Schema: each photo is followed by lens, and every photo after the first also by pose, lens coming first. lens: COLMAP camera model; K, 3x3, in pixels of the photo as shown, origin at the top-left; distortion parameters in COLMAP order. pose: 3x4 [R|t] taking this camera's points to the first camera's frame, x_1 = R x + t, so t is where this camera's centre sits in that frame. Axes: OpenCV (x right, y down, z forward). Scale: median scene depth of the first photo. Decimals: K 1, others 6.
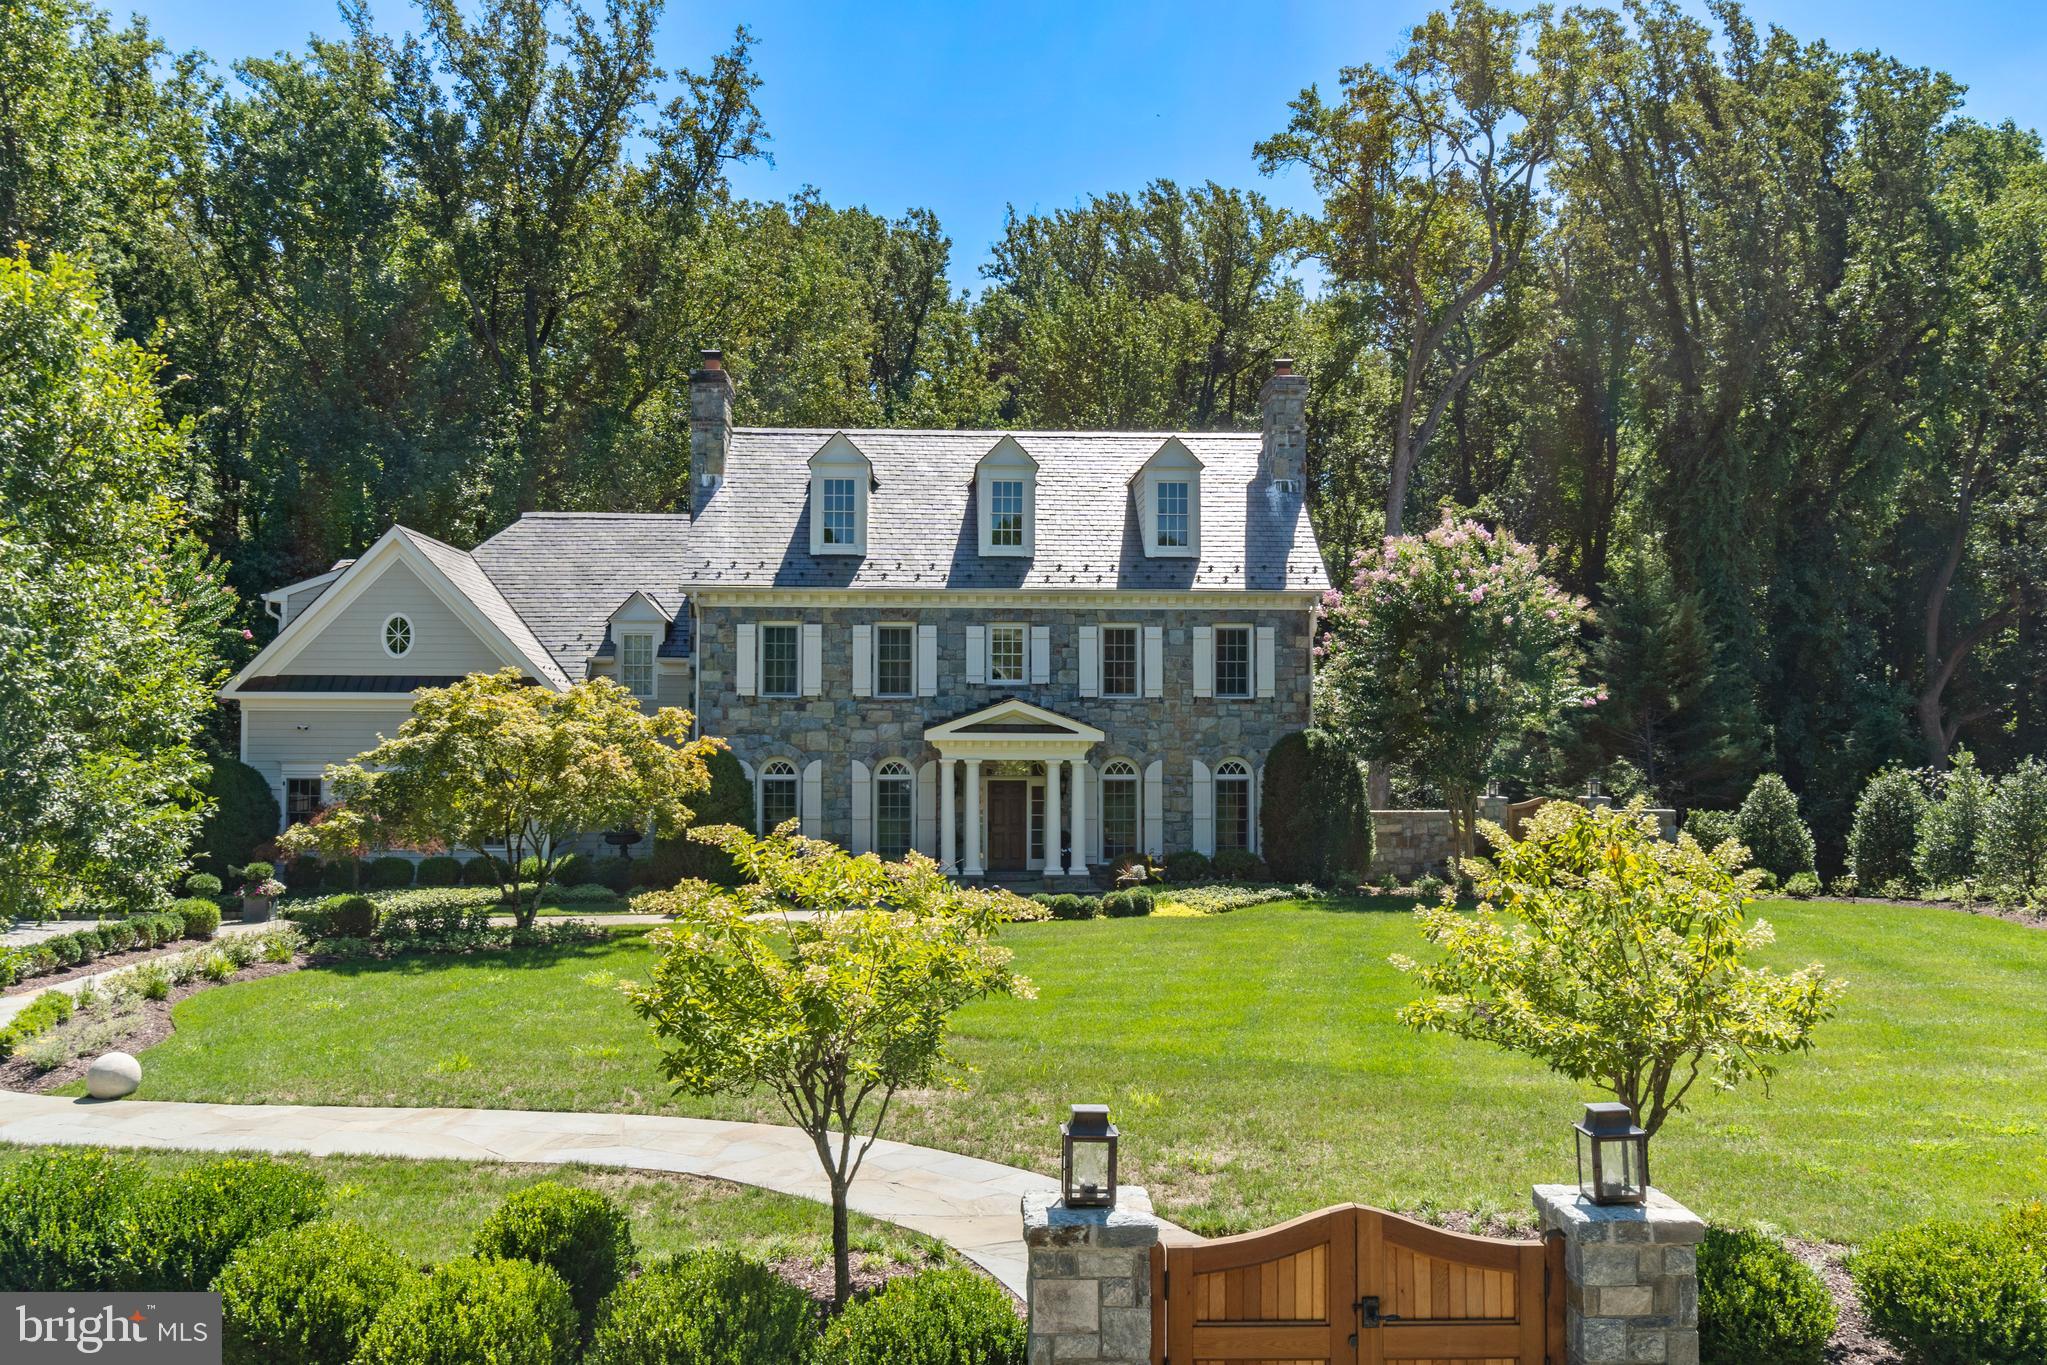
lens RADIAL K [[1547.0, 0, 1023.5], [0, 1547.0, 682.5], [0, 0, 1]] dist [-0.001636, 0.006232]
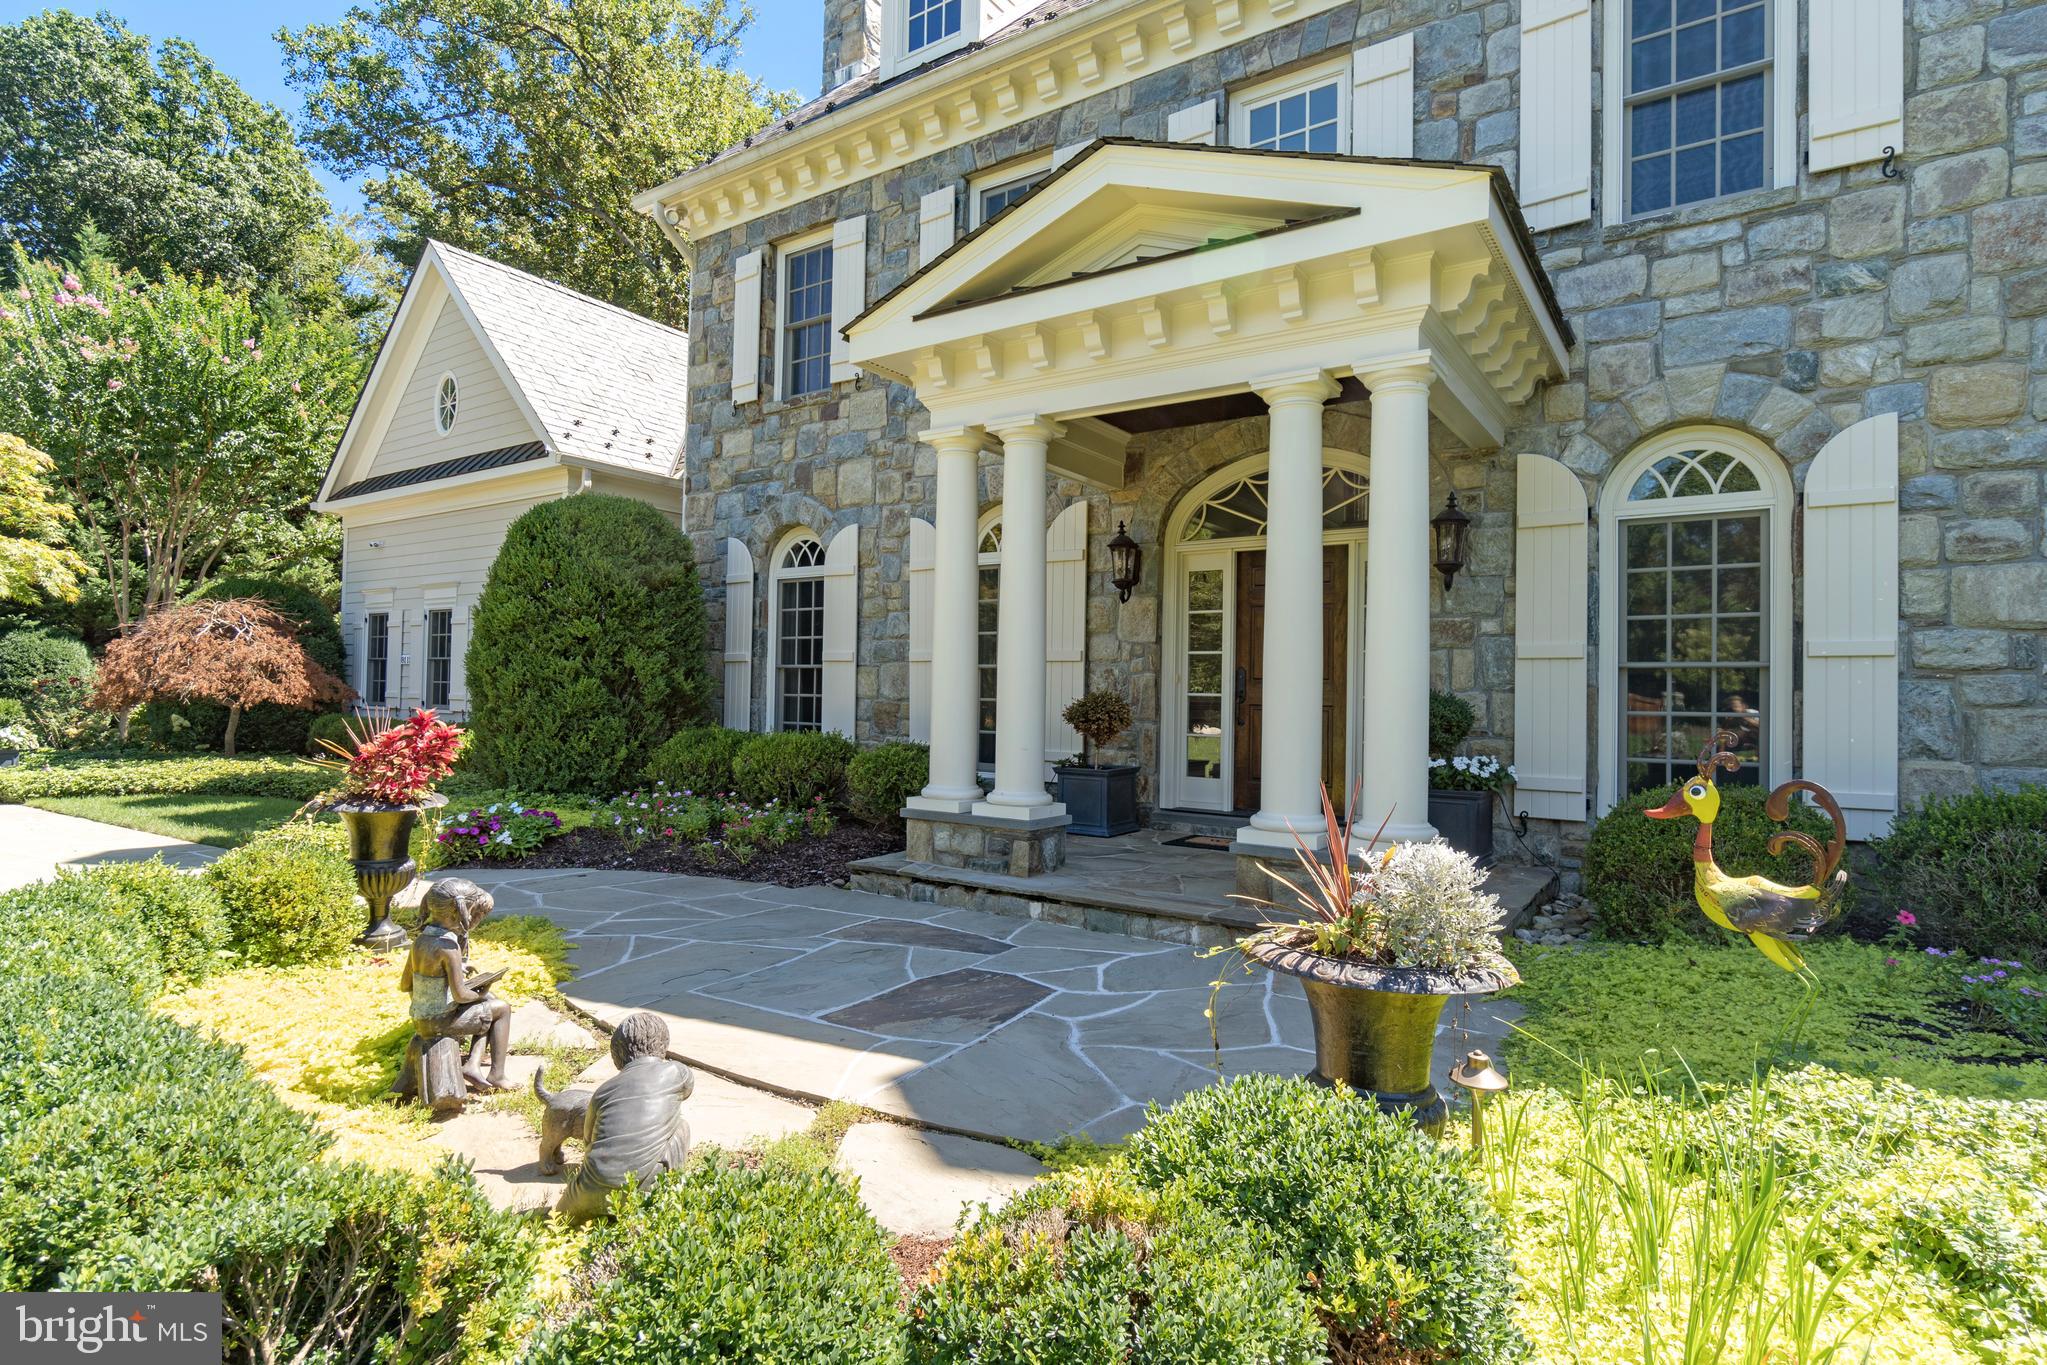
lens RADIAL K [[1006.1, 0, 1023.5], [0, 1006.1, 682.5], [0, 0, 1]] dist [-0.001745, -0.000390]
pose [[0.789611, 0.003972, -0.613595, 0.077686], [0.005407, 0.999895, 0.013430, 0.088924], [0.613584, -0.013922, 0.789507, 0.787664]]
